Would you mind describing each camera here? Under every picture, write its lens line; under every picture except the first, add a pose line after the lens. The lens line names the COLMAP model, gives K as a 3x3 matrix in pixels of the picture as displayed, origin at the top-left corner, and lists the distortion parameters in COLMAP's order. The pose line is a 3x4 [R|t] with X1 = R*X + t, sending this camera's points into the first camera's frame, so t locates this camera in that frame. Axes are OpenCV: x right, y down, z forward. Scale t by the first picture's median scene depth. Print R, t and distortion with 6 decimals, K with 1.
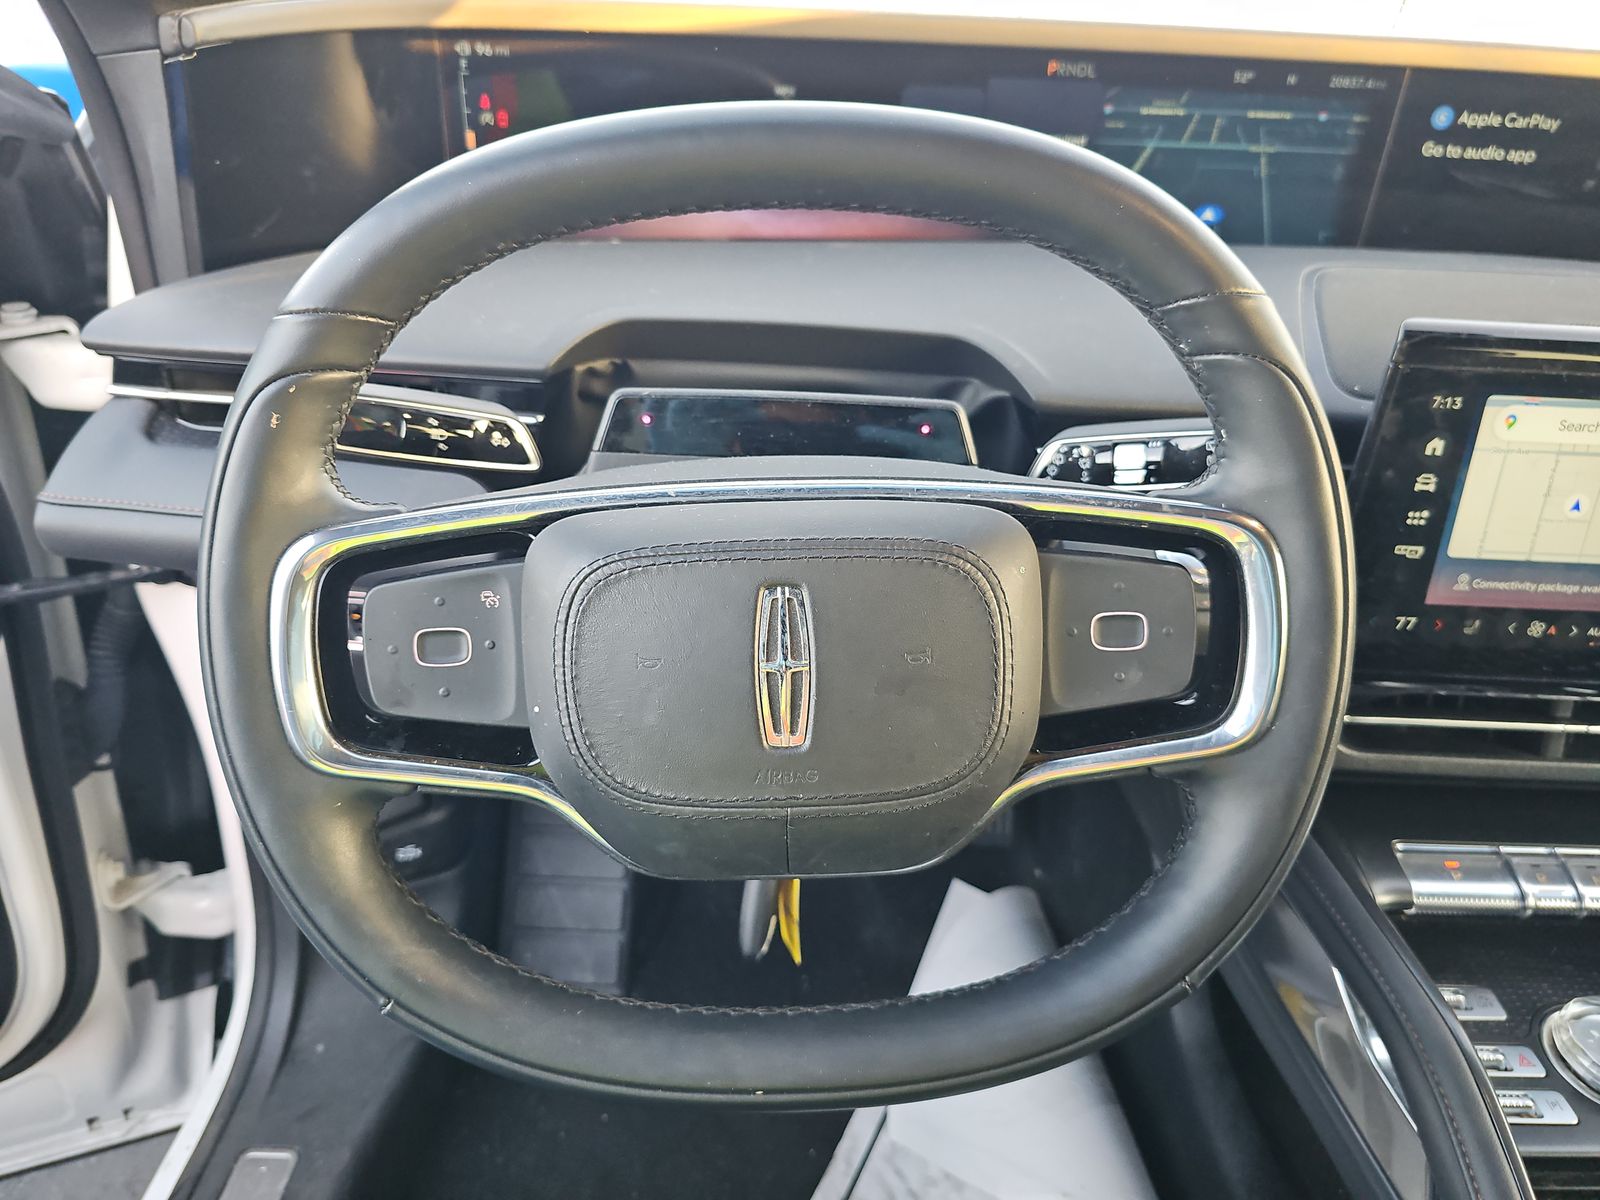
lens RADIAL K [[1084.8, 0, 786.1], [0, 1084.8, 593.9], [0, 0, 1]] dist [0.052967, -0.047881]
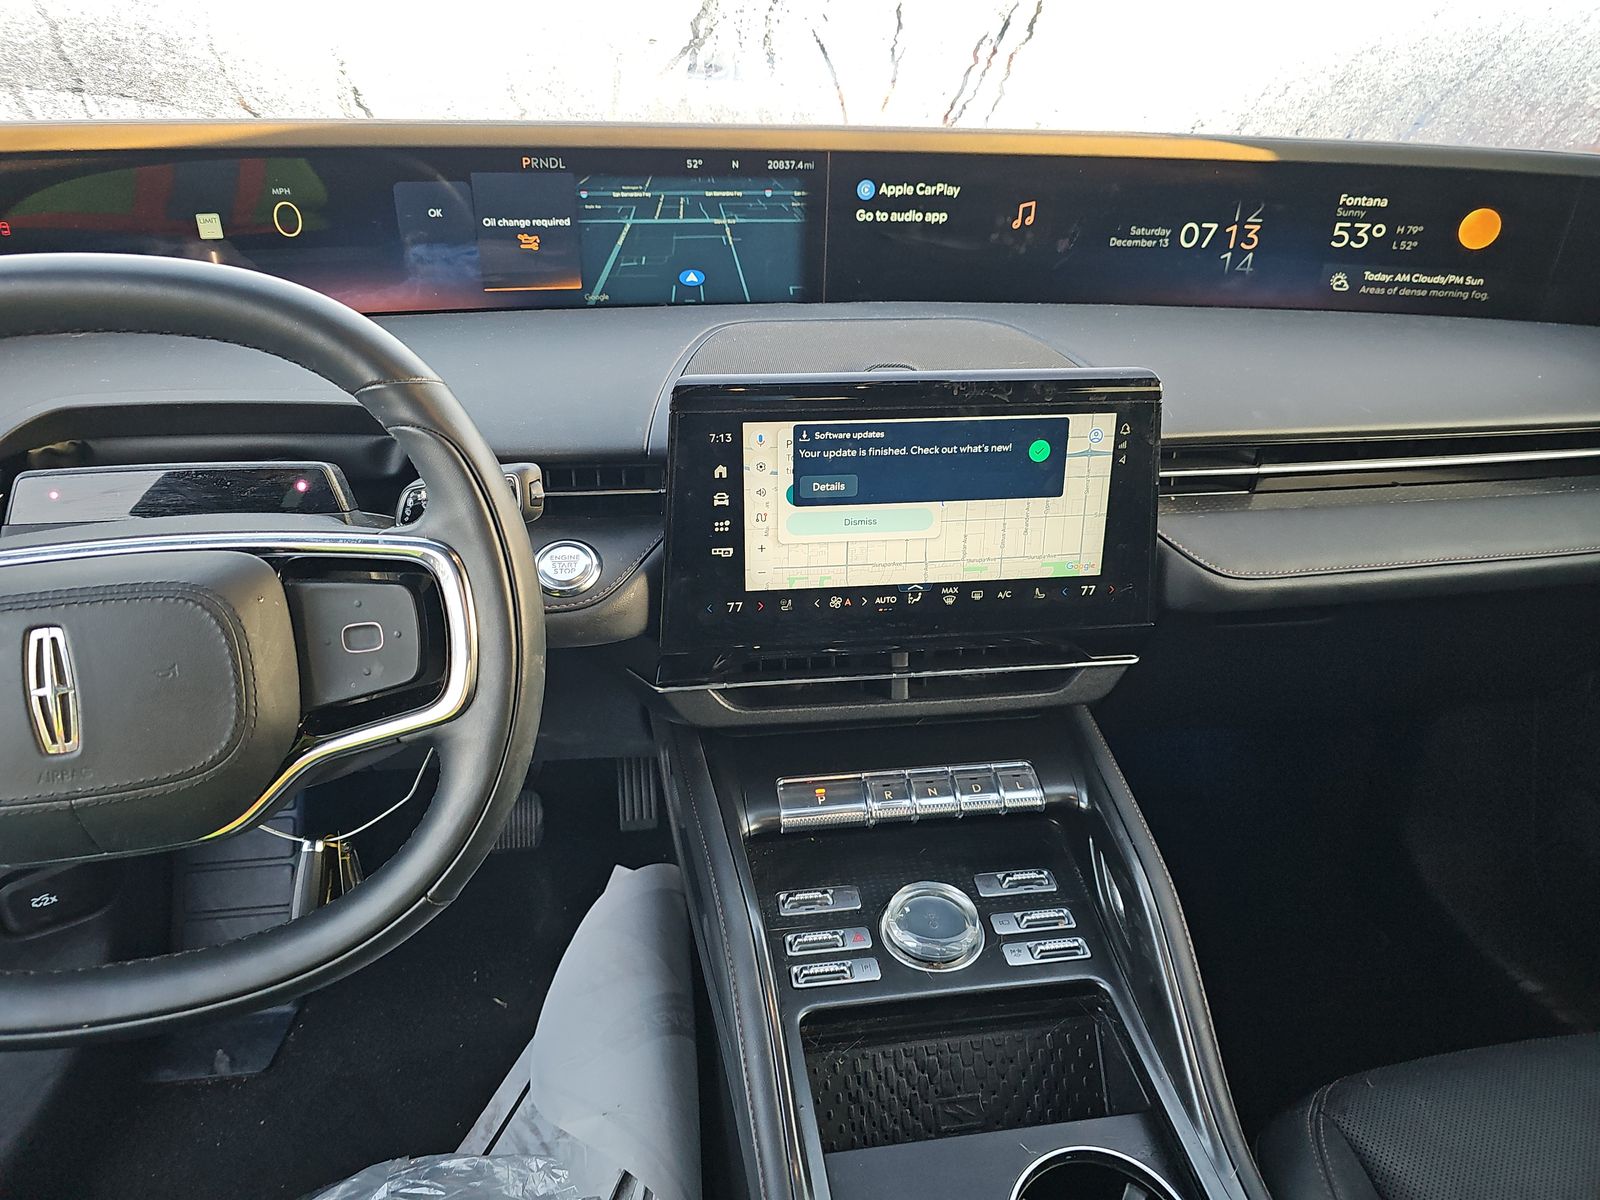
lens RADIAL K [[1084.8, 0, 801.1], [0, 1084.8, 587.5], [0, 0, 1]] dist [0.052967, -0.047881]
pose [[0.988536, -0.087657, 0.122935, 0.343811], [0.090094, 0.995829, -0.014398, 0.020403], [-0.121160, 0.025309, 0.992310, -0.192401]]
